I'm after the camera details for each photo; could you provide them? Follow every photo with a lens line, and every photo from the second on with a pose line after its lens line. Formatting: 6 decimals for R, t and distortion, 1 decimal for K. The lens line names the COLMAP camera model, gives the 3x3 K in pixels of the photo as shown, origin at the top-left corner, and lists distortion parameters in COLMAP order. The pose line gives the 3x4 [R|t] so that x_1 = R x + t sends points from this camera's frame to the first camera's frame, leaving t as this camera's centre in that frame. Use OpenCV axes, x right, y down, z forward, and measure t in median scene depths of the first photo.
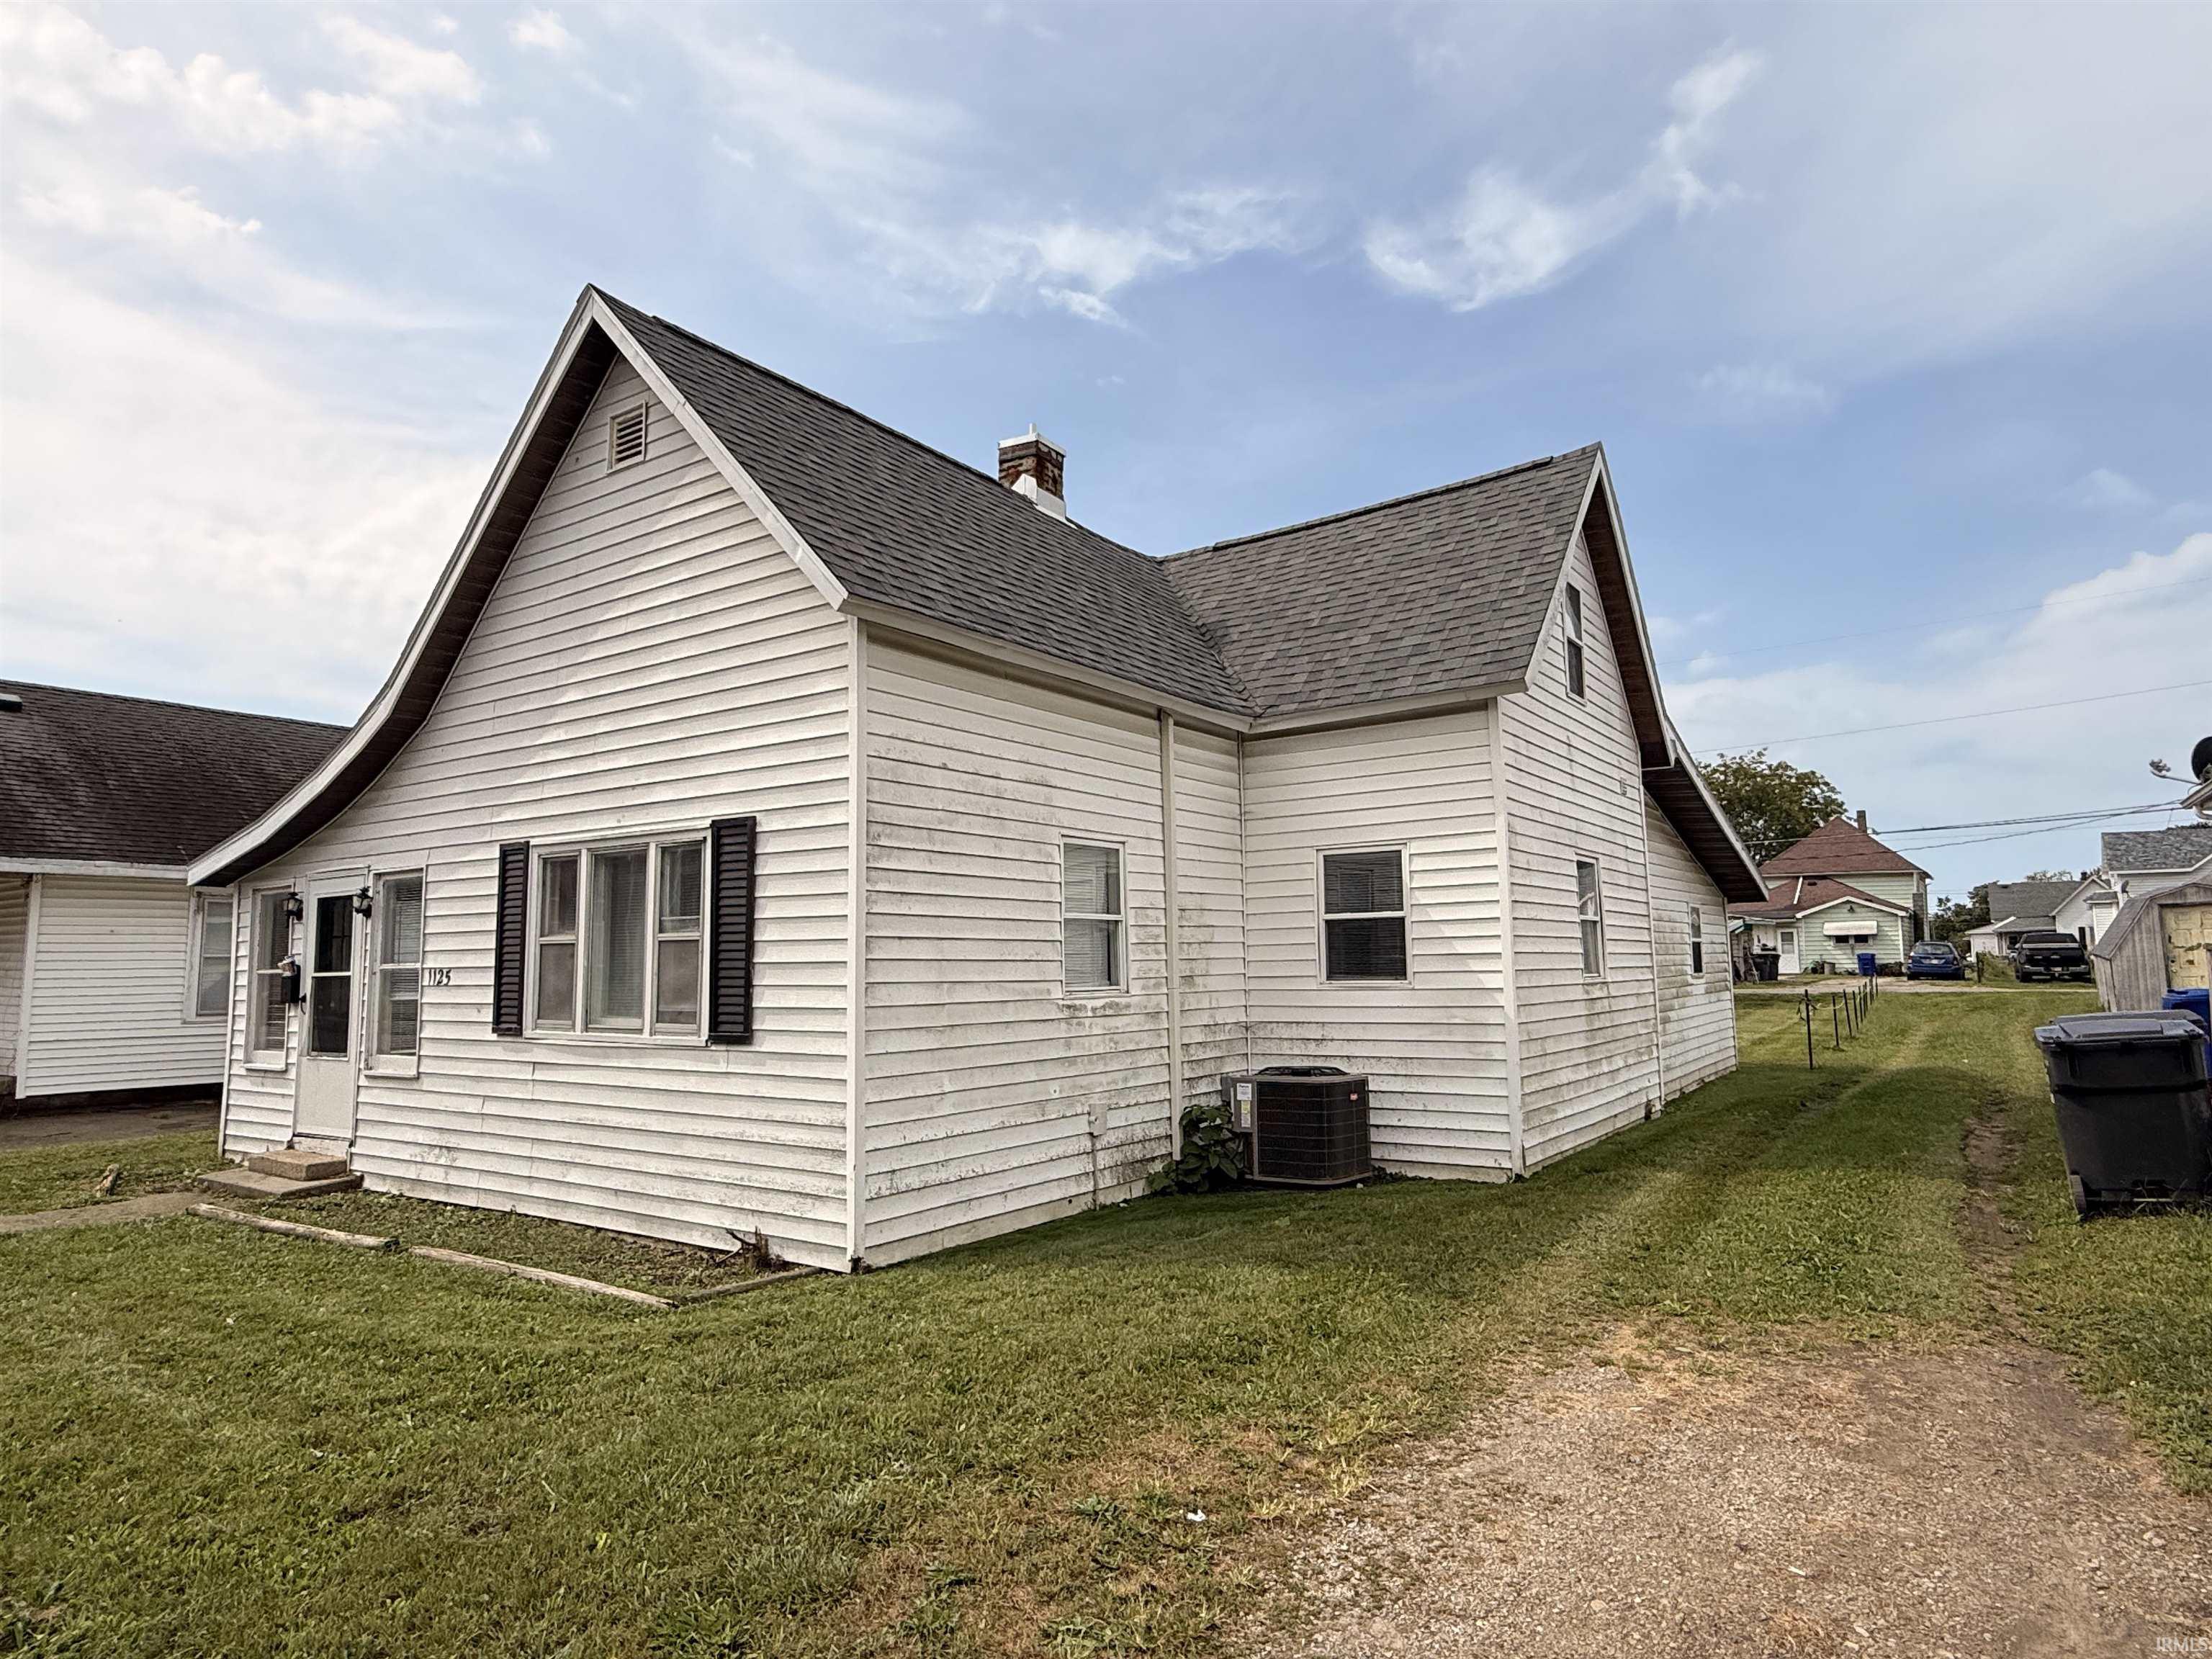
lens RADIAL K [[1302.1, 0, 1106.0], [0, 1302.1, 829.5], [0, 0, 1]] dist [0.000705, -0.000834]
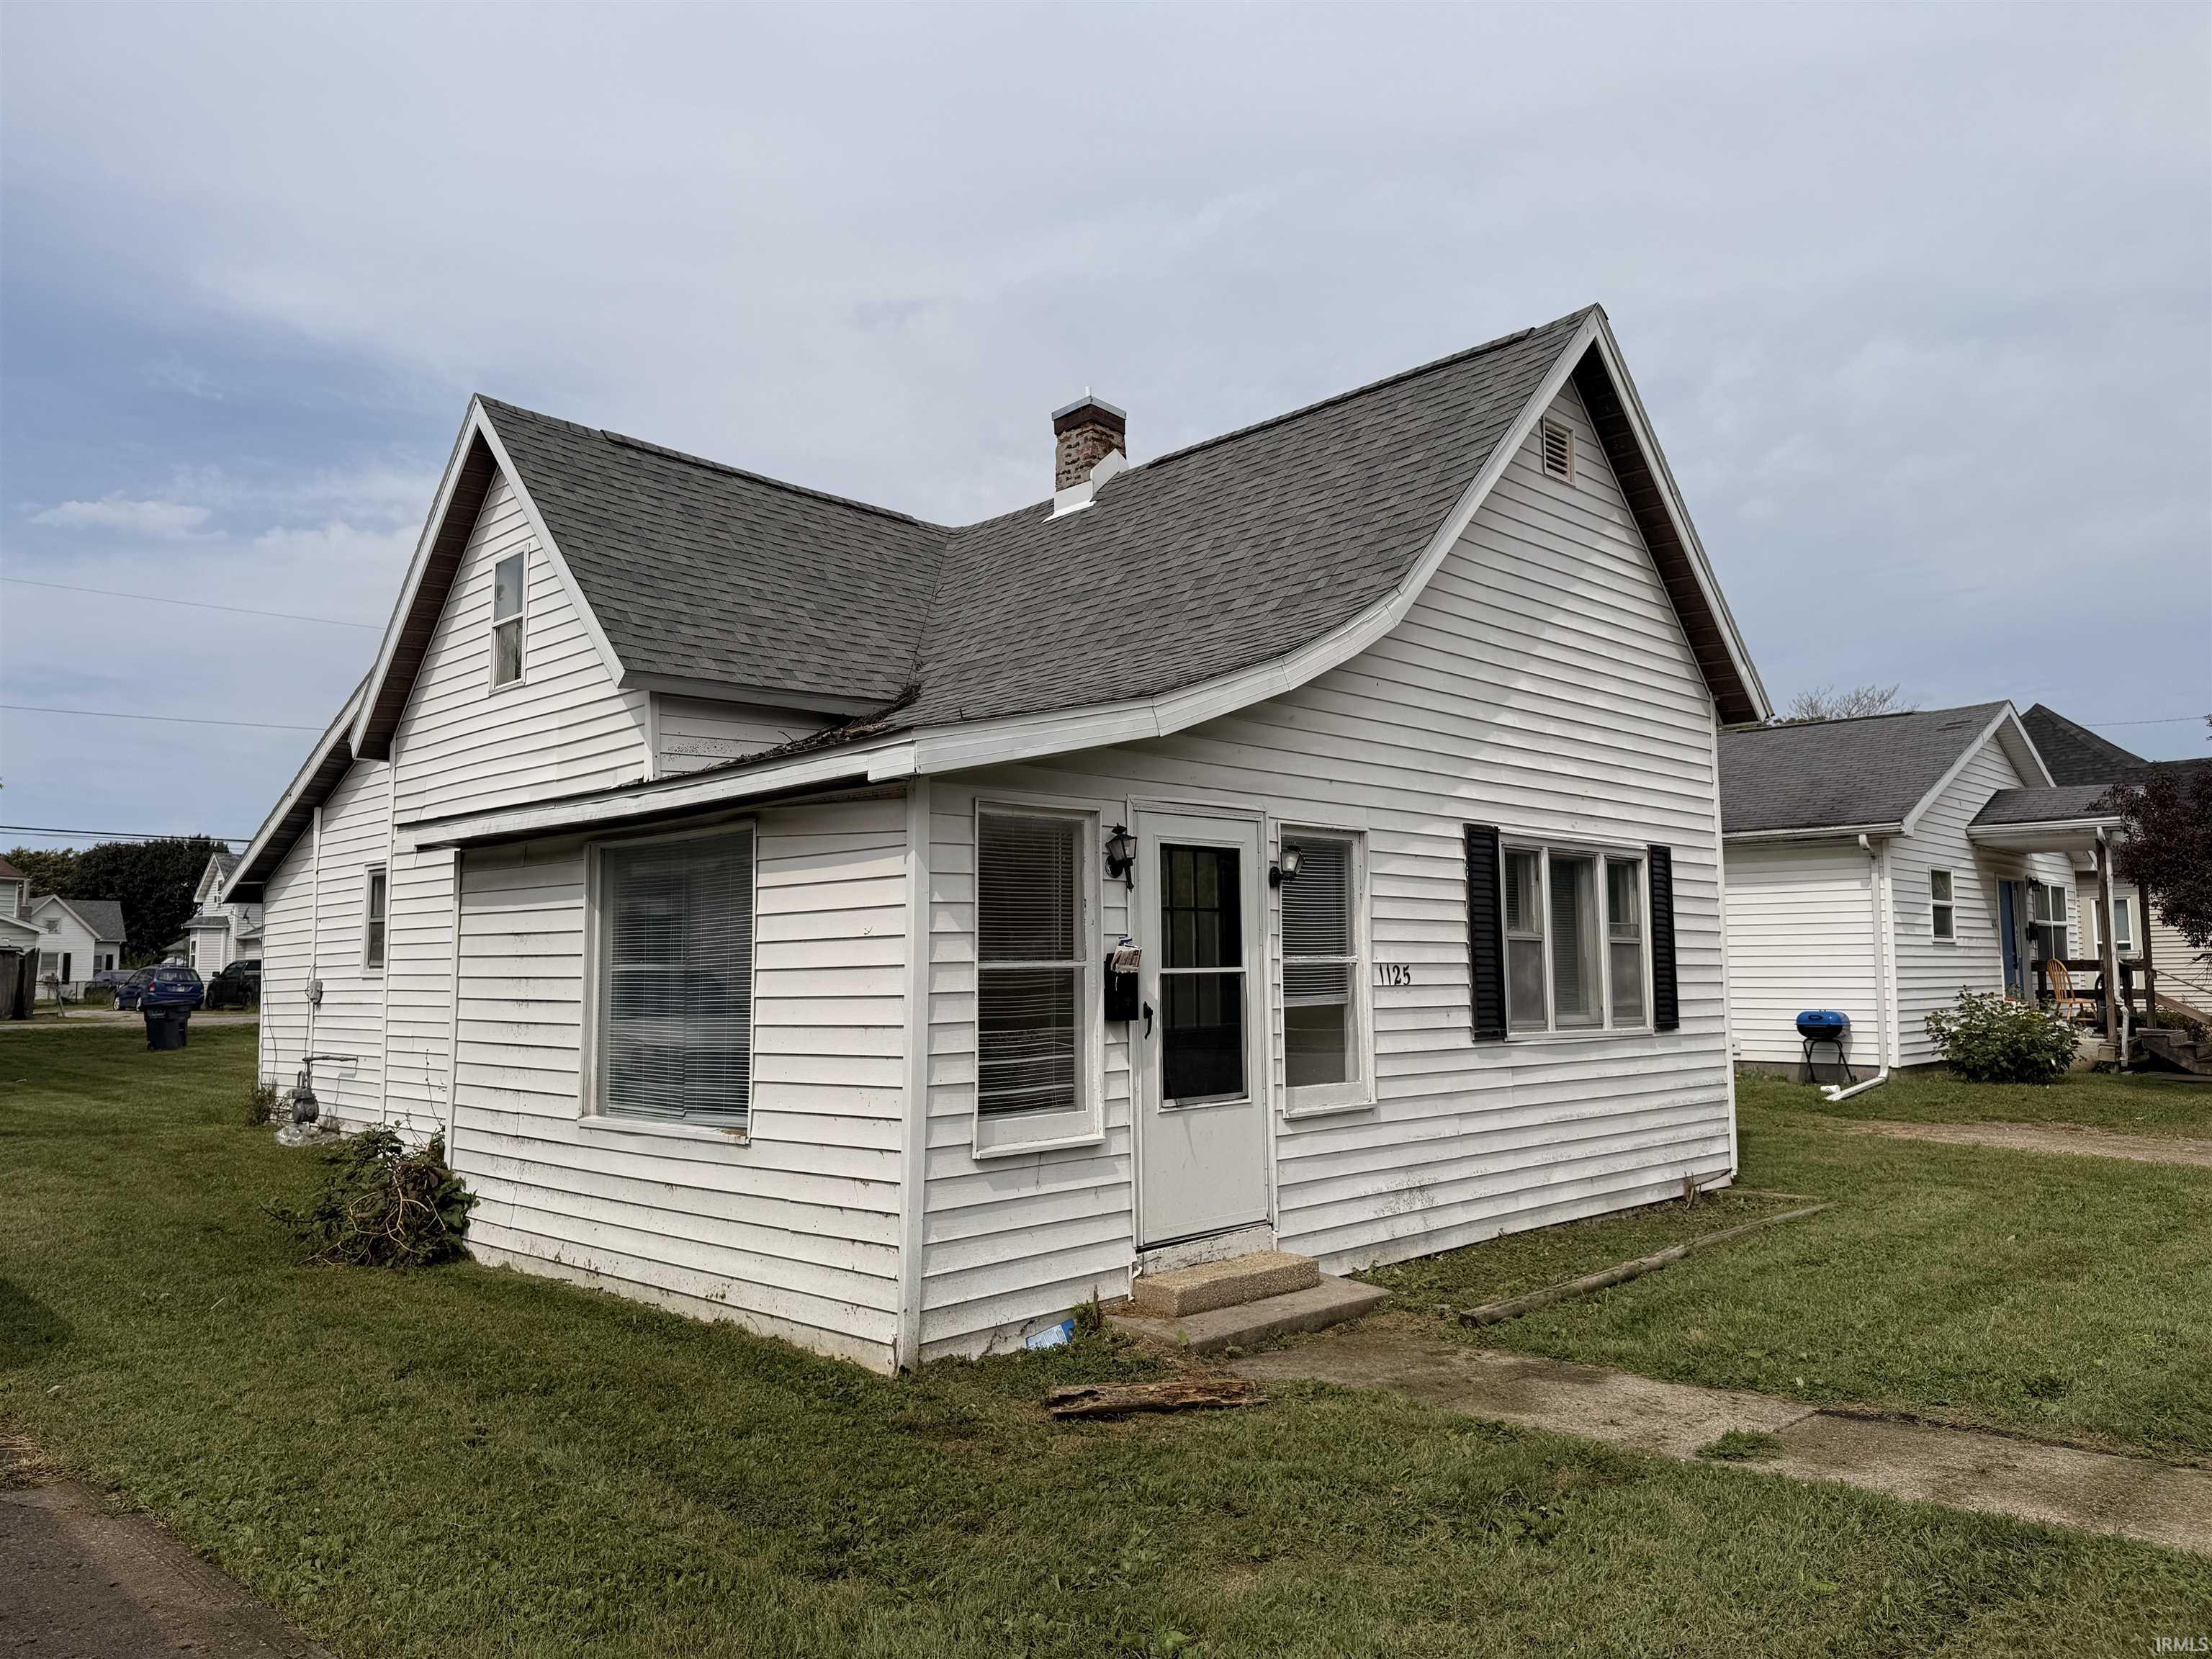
lens RADIAL K [[1551.8, 0, 1139.1], [0, 1551.8, 823.7], [0, 0, 1]] dist [0.092063, -0.000550]
pose [[0.160100, 0.106761, 0.981310, -1.603518], [-0.095609, 0.991137, -0.092232, 0.135582], [-0.982460, -0.079055, 0.168888, 1.091698]]
